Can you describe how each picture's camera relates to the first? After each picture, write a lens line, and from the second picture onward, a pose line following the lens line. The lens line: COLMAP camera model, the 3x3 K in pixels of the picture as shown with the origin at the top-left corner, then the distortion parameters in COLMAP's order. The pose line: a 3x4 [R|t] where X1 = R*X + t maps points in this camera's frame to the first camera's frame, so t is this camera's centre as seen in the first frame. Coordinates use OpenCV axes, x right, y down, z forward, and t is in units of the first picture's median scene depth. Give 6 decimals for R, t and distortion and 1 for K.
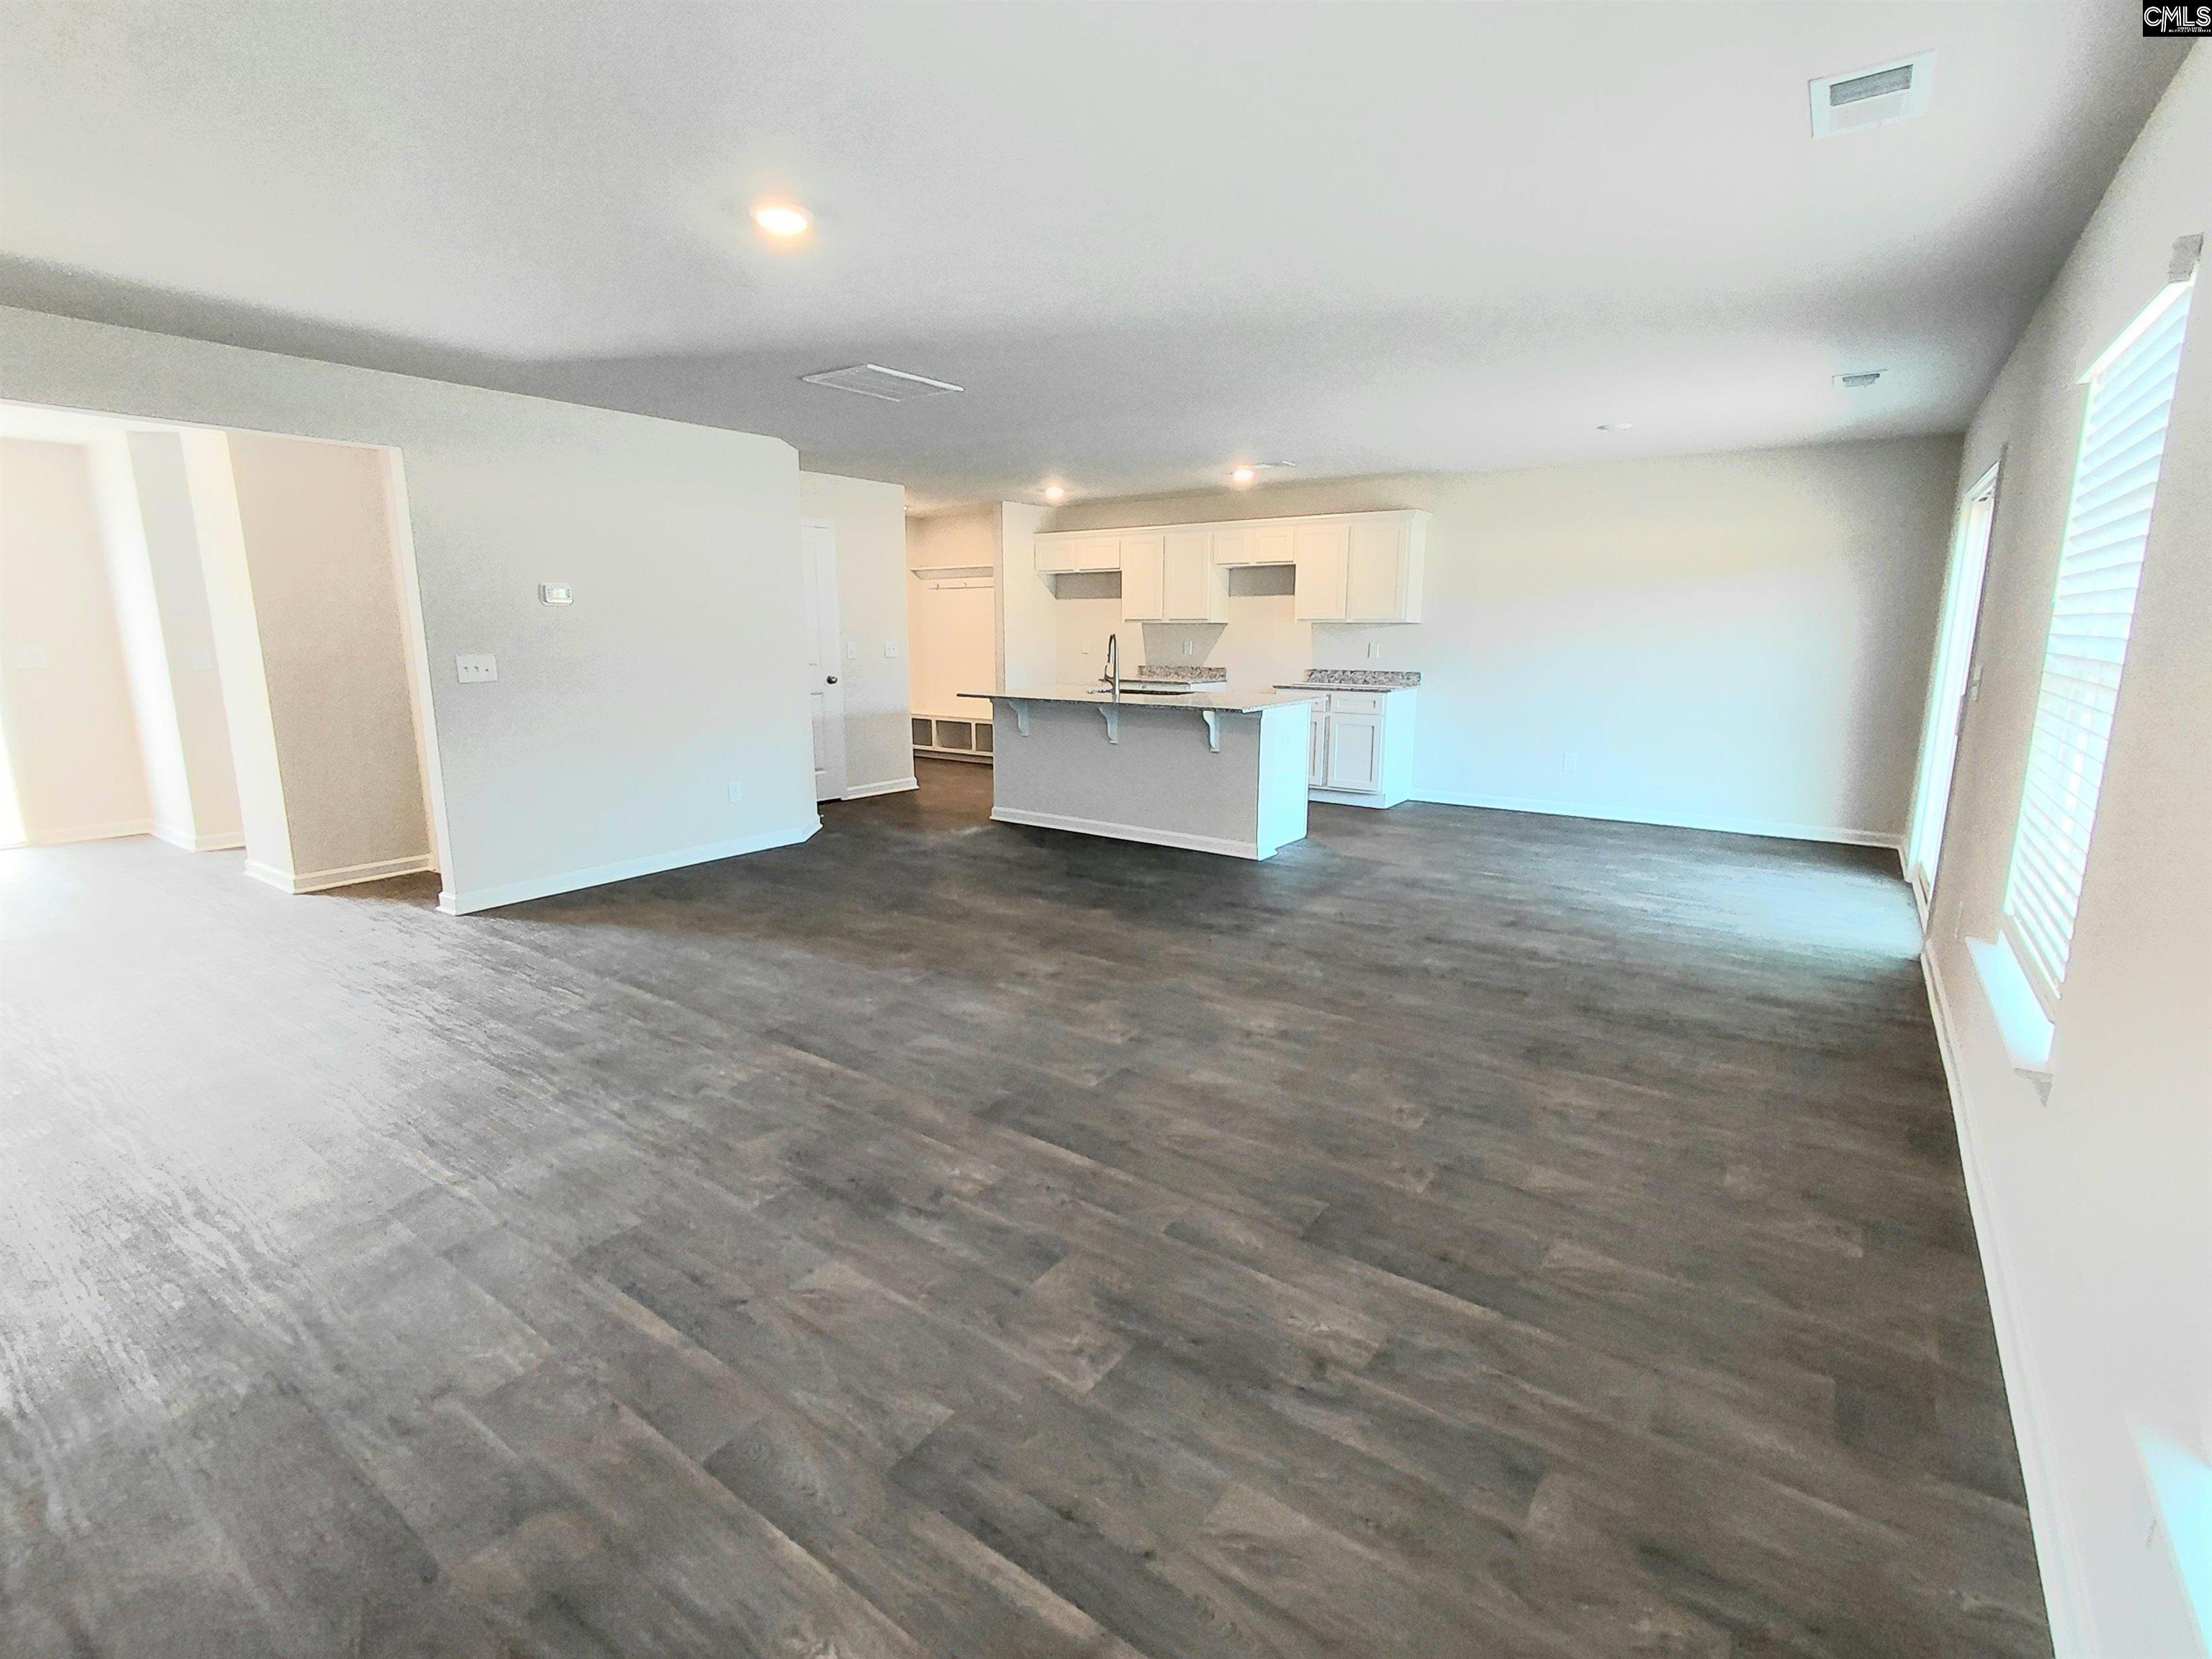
lens RADIAL K [[1011.4, 0, 1110.6], [0, 1011.4, 817.2], [0, 0, 1]] dist [-0.004549, -0.001085]
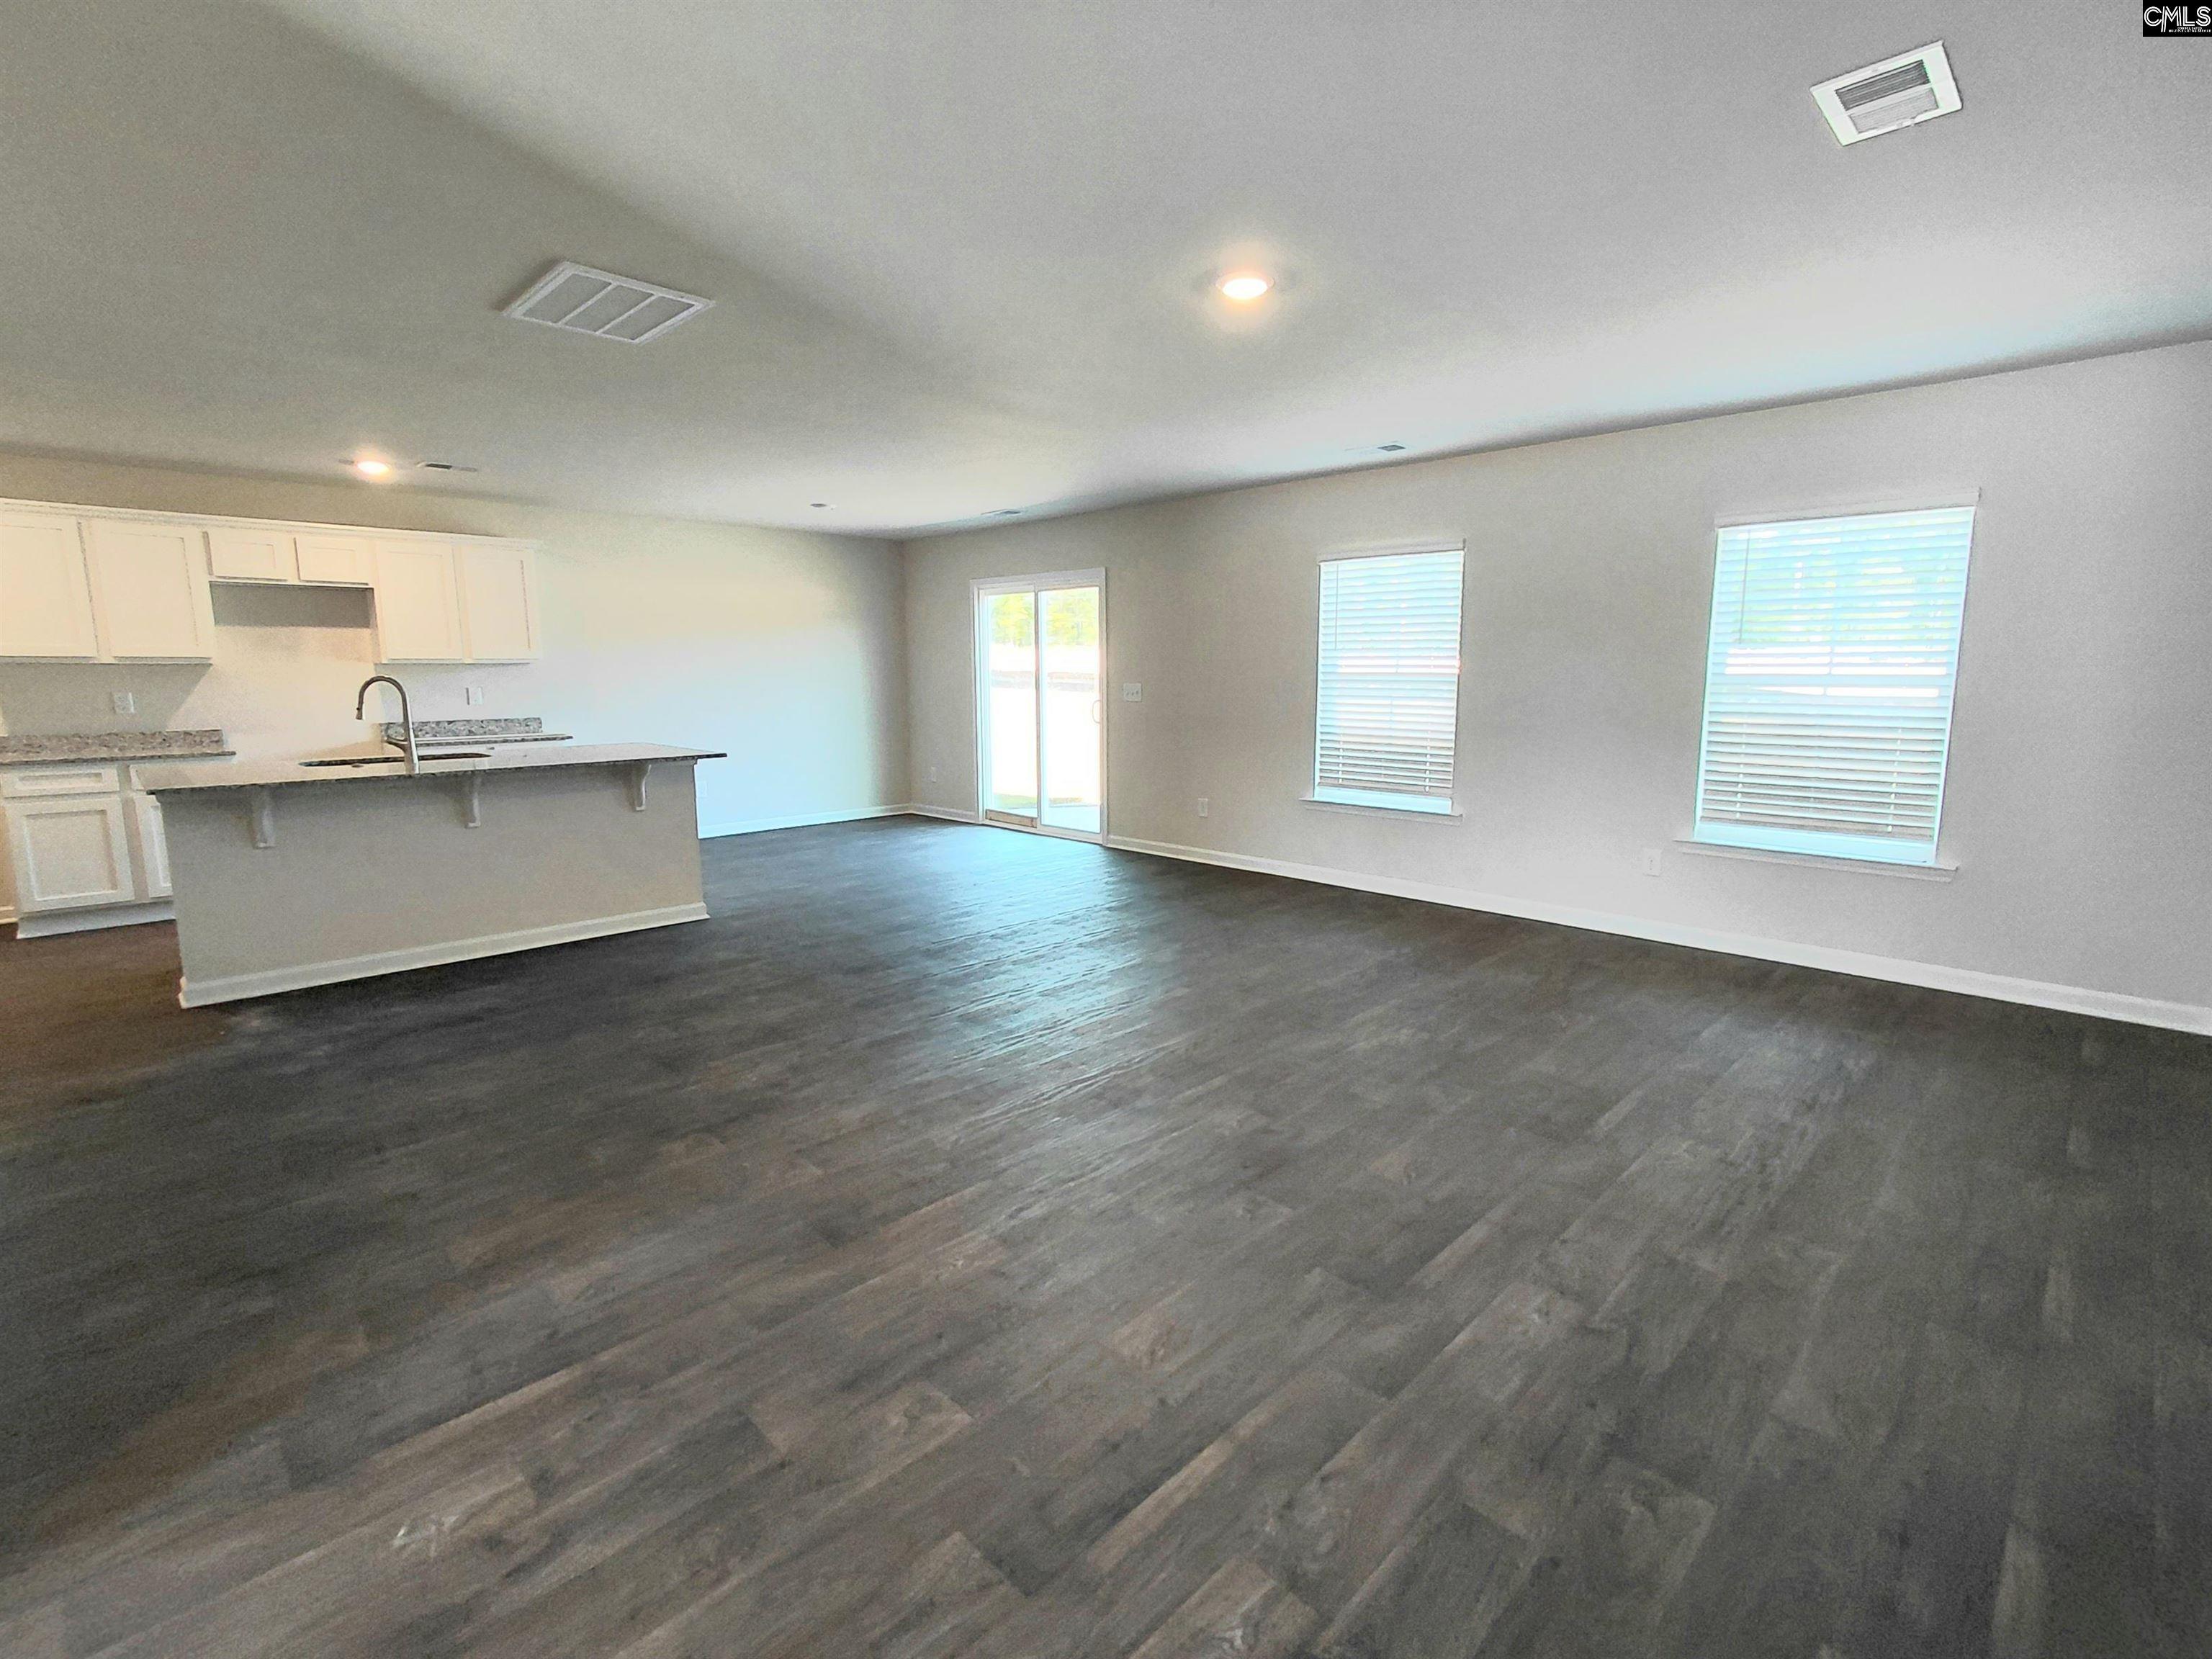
lens RADIAL K [[1011.4, 0, 1038.1], [0, 1011.4, 864.8], [0, 0, 1]] dist [-0.004549, -0.001085]
pose [[0.197356, -0.188580, 0.962023, -0.588710], [0.184948, 0.970864, 0.152371, -0.077213], [-0.962728, 0.147853, 0.226484, 0.415848]]
